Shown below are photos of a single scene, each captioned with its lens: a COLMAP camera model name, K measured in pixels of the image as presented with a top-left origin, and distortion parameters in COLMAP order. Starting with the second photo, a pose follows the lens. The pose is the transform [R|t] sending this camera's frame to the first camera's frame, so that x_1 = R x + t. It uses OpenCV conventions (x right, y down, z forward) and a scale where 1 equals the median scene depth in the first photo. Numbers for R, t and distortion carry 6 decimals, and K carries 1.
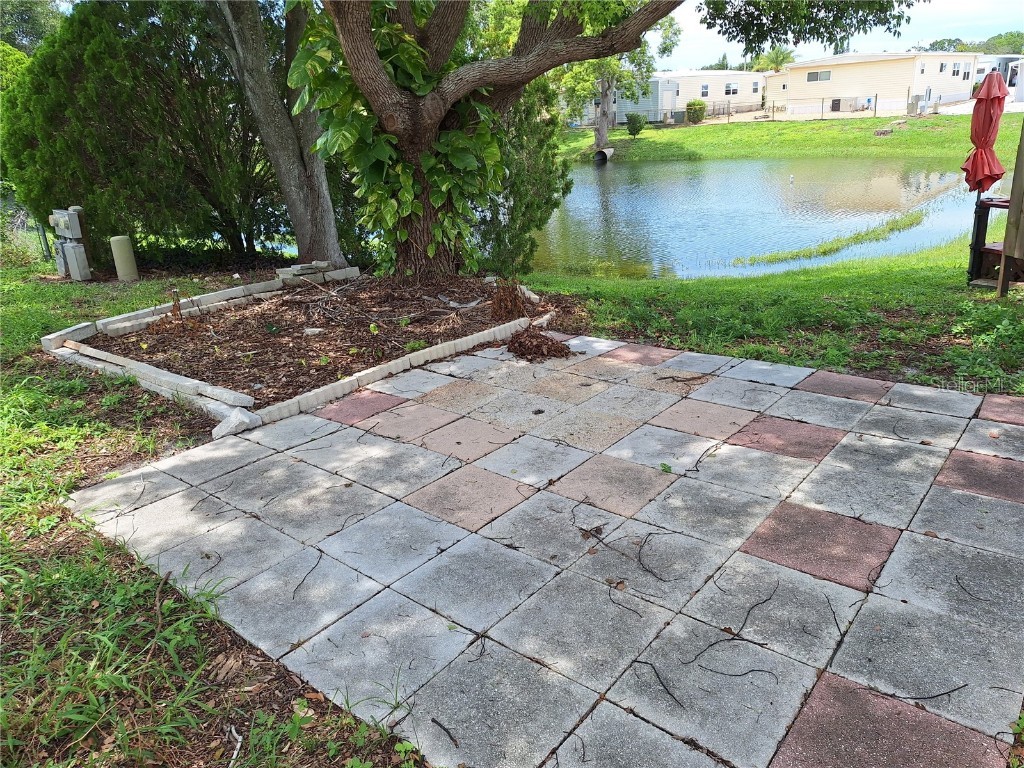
lens RADIAL K [[726.7, 0, 512.5], [0, 726.7, 374.4], [0, 0, 1]] dist [0.070906, -0.080052]
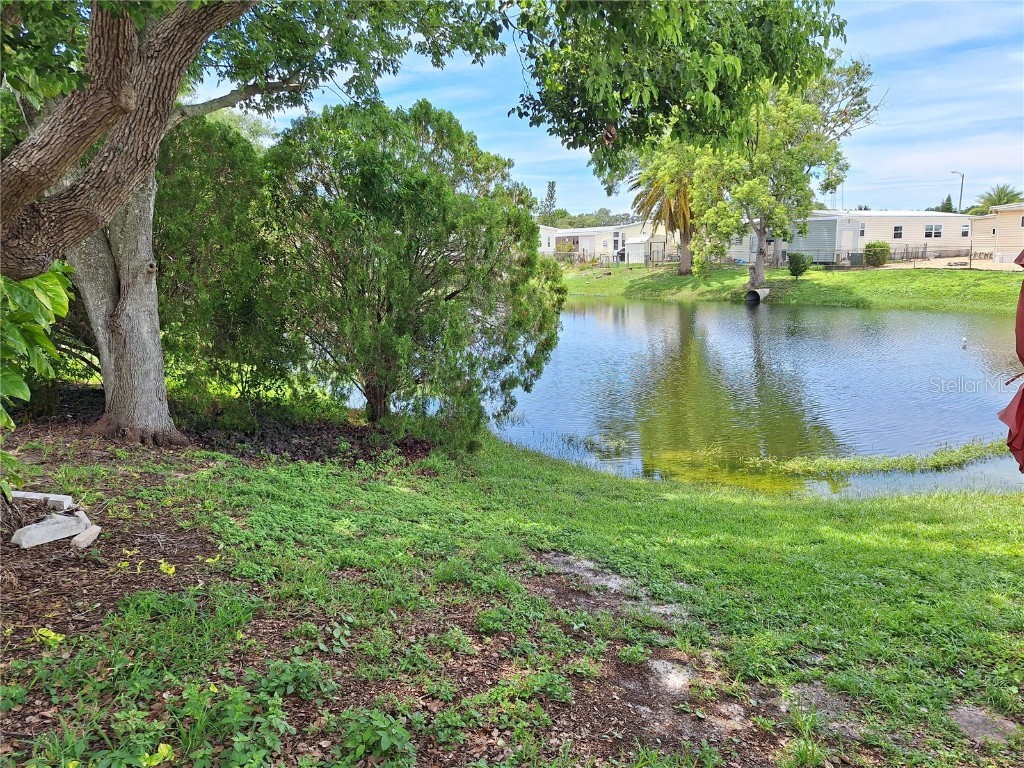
lens RADIAL K [[726.7, 0, 512.5], [0, 726.7, 374.4], [0, 0, 1]] dist [0.070906, -0.080052]
pose [[0.962459, 0.086662, -0.257222, 0.086782], [-0.127571, 0.980896, -0.146861, -0.040092], [0.239581, 0.174161, 0.955128, 0.100772]]
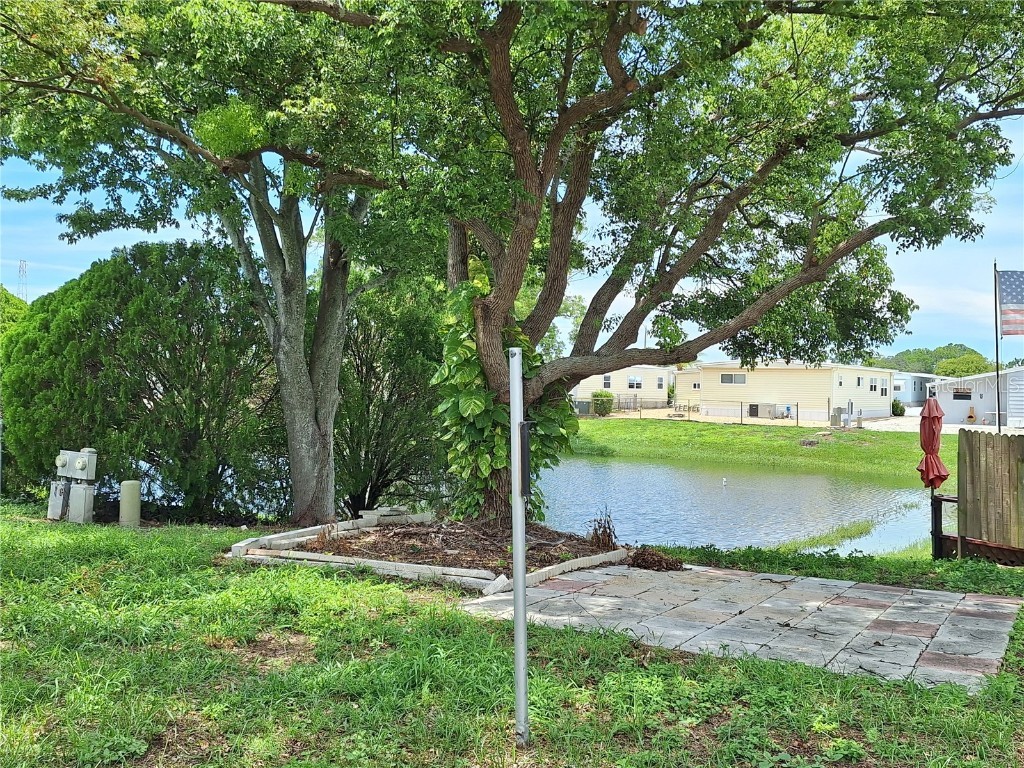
lens RADIAL K [[981.2, 0, 514.4], [0, 981.2, 366.1], [0, 0, 1]] dist [0.153285, -0.257491]
pose [[0.981983, 0.087204, 0.167648, -0.068393], [-0.021005, 0.932031, -0.361770, 0.035385], [-0.187801, 0.351731, 0.917070, -0.092023]]
